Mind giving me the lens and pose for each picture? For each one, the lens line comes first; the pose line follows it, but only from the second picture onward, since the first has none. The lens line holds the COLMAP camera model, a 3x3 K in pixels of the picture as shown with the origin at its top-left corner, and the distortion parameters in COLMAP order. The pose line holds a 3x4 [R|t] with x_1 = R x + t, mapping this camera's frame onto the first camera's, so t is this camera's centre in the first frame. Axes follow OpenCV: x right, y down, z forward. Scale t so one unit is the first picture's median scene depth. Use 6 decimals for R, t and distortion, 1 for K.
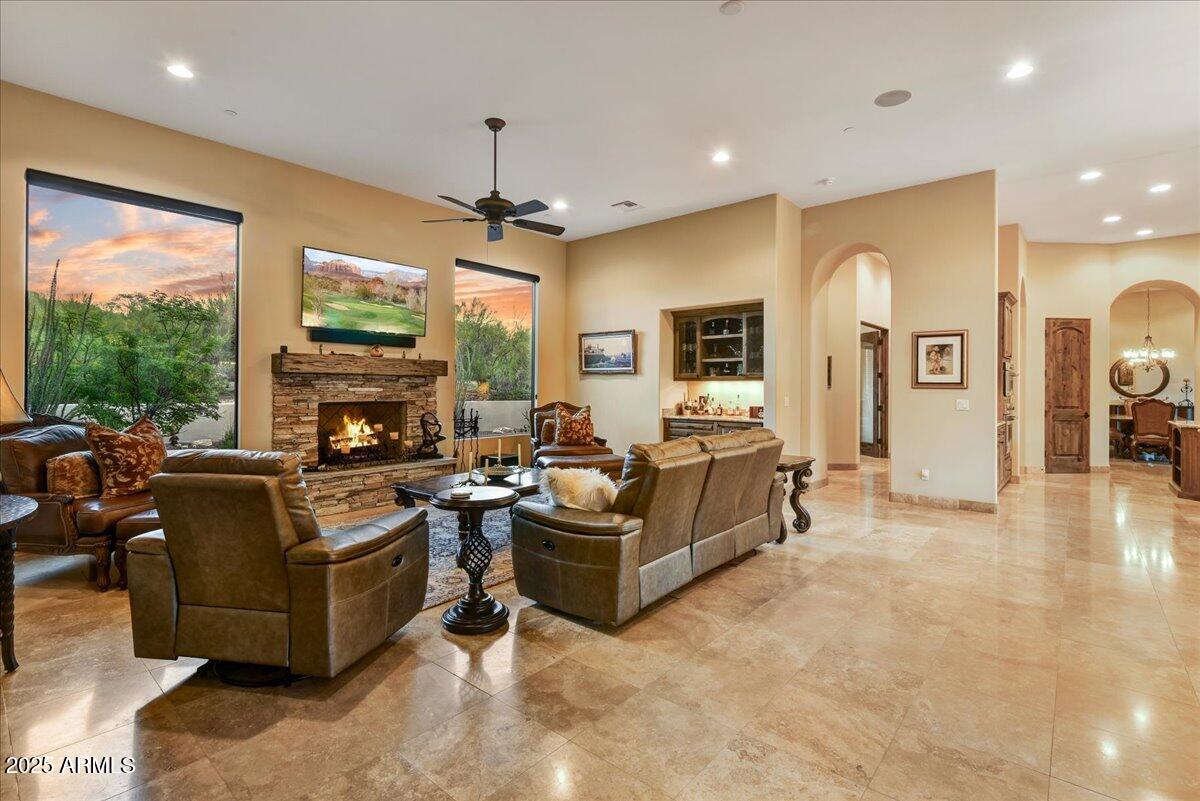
lens RADIAL K [[553.9, 0, 597.8], [0, 553.9, 388.5], [0, 0, 1]] dist [-0.003106, -0.000904]
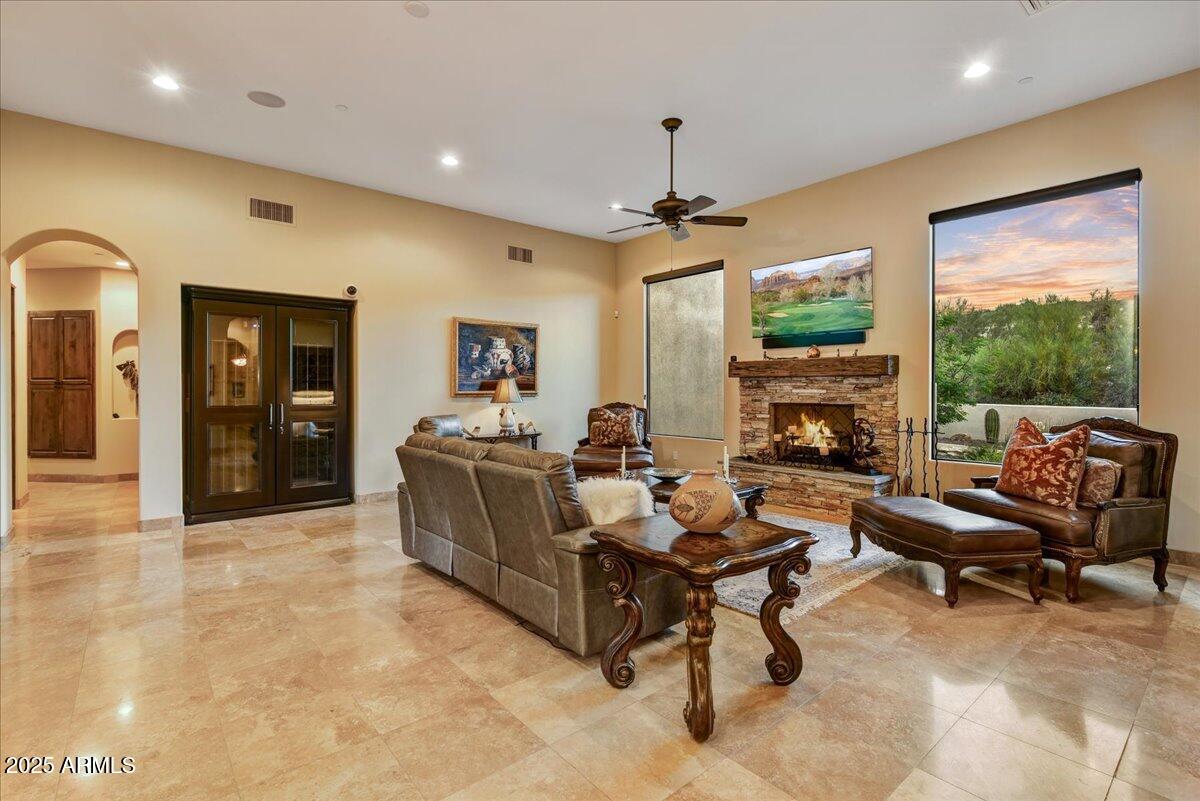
lens RADIAL K [[553.9, 0, 597.8], [0, 553.9, 388.5], [0, 0, 1]] dist [-0.003106, -0.000904]
pose [[-0.159537, -0.002260, -0.987189, 0.652506], [-0.002281, 0.999996, -0.001921, -0.000167], [0.987189, 0.001946, -0.159541, 0.818651]]
